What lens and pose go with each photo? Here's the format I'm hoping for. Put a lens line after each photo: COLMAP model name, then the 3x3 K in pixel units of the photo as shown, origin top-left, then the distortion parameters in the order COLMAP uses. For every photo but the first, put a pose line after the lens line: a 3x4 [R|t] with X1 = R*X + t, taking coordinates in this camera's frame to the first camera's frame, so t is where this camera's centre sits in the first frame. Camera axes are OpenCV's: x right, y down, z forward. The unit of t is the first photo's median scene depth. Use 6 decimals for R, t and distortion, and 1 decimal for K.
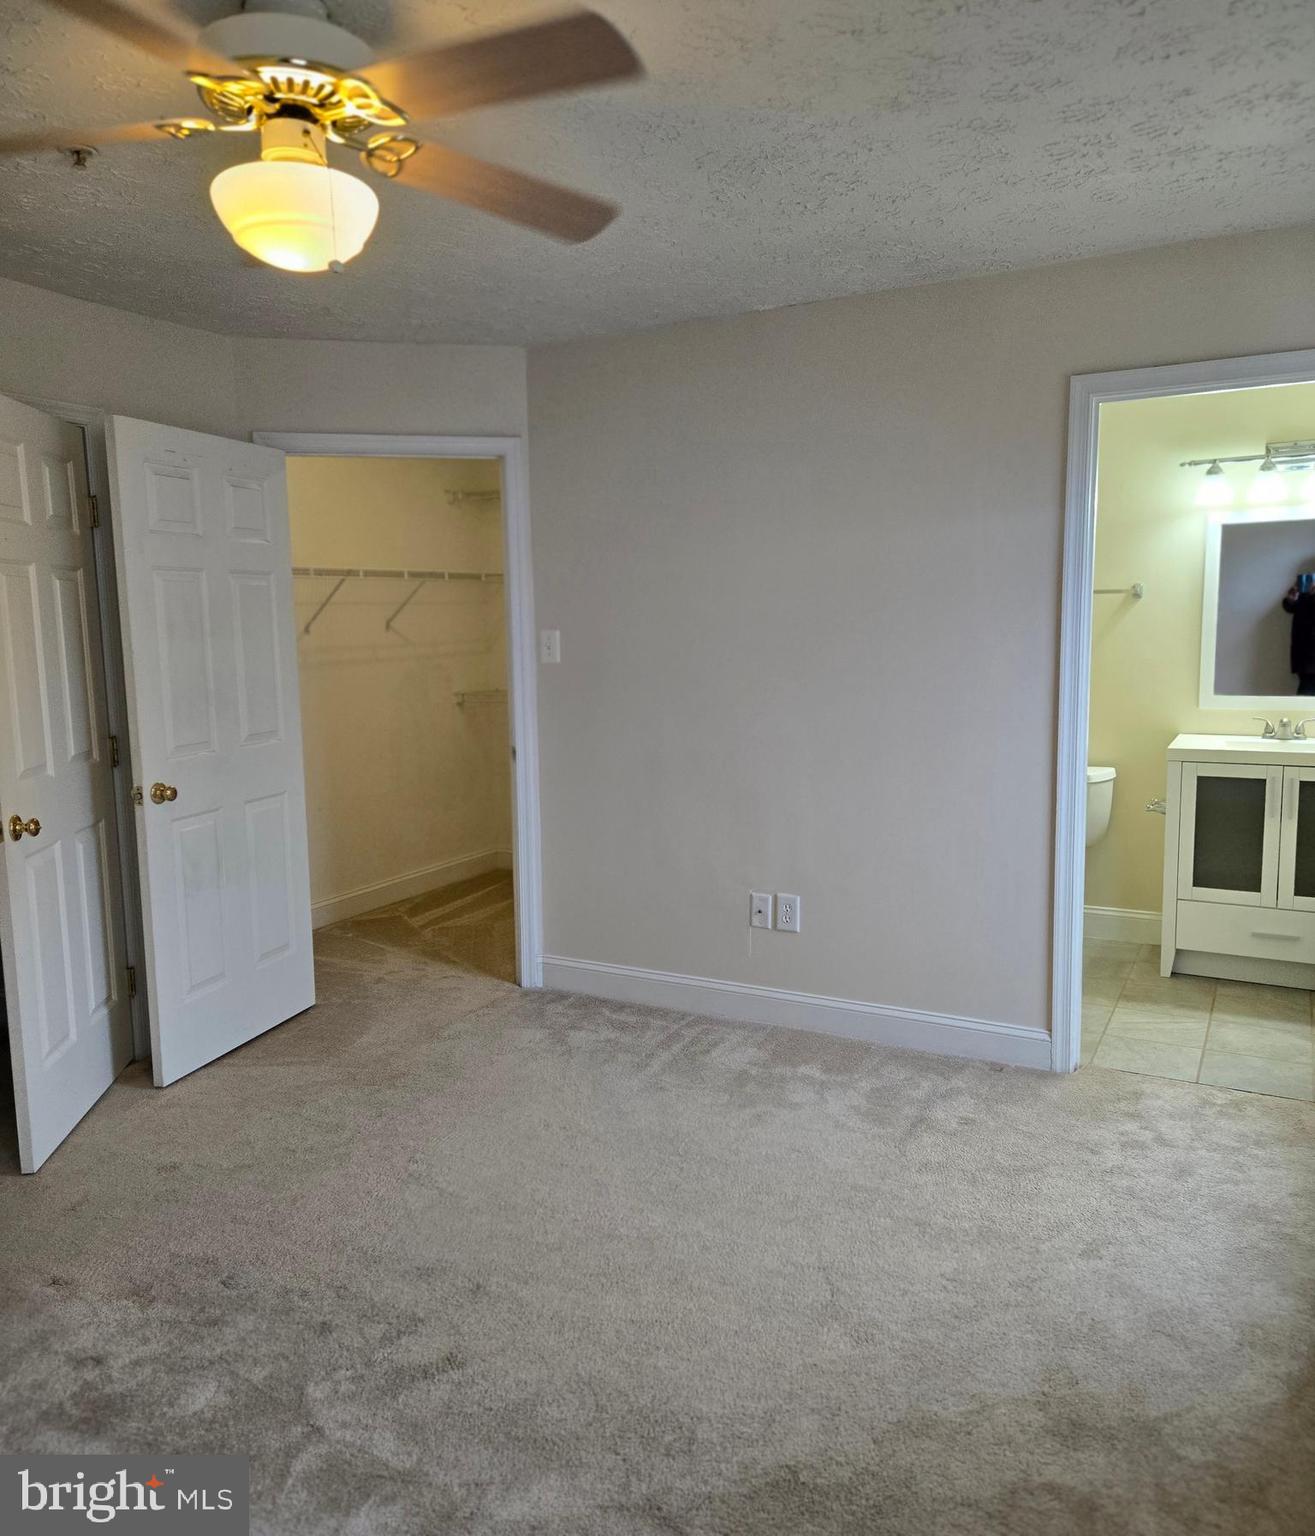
lens RADIAL K [[1158.6, 0, 645.8], [0, 1158.6, 746.0], [0, 0, 1]] dist [0.079033, -0.060062]
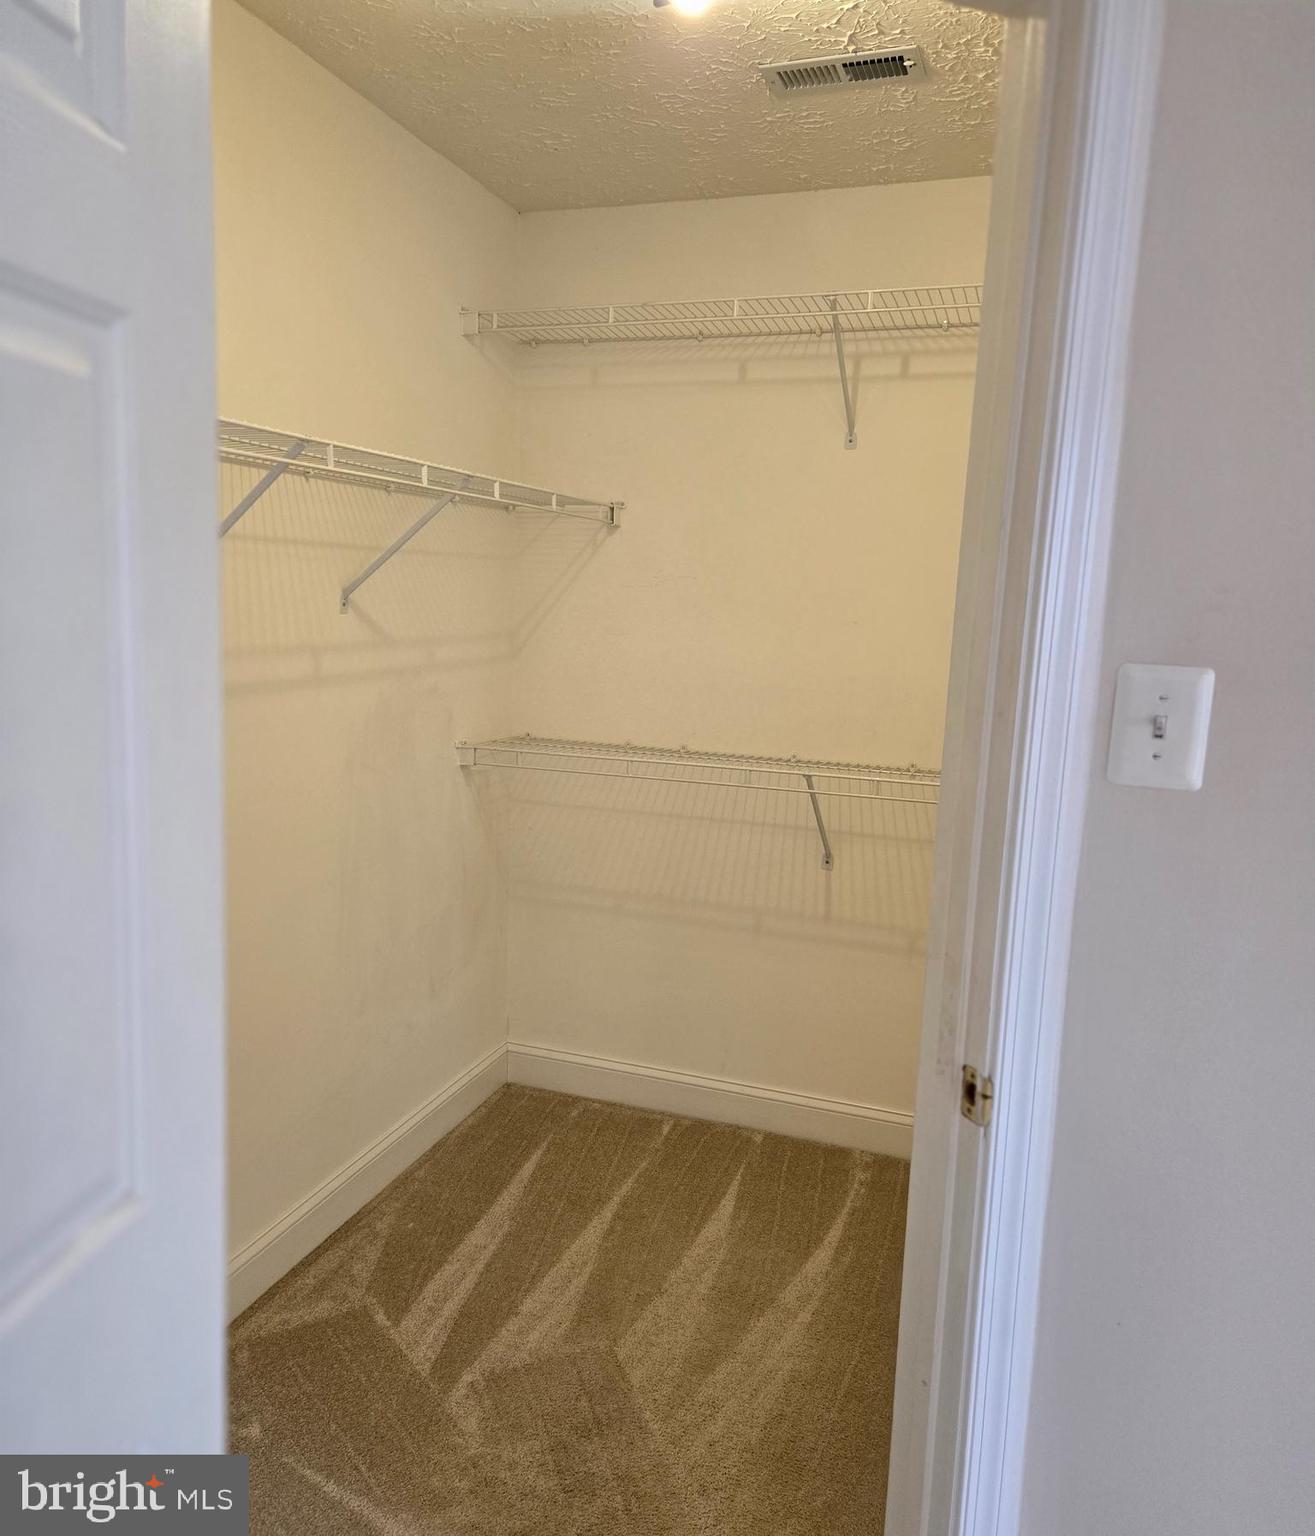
lens RADIAL K [[1158.6, 0, 645.8], [0, 1158.6, 746.0], [0, 0, 1]] dist [0.079033, -0.060062]
pose [[0.983429, 0.032767, 0.178308, -0.190175], [-0.036450, 0.999184, 0.017413, -0.061622], [-0.177591, -0.023623, 0.983821, 0.565697]]
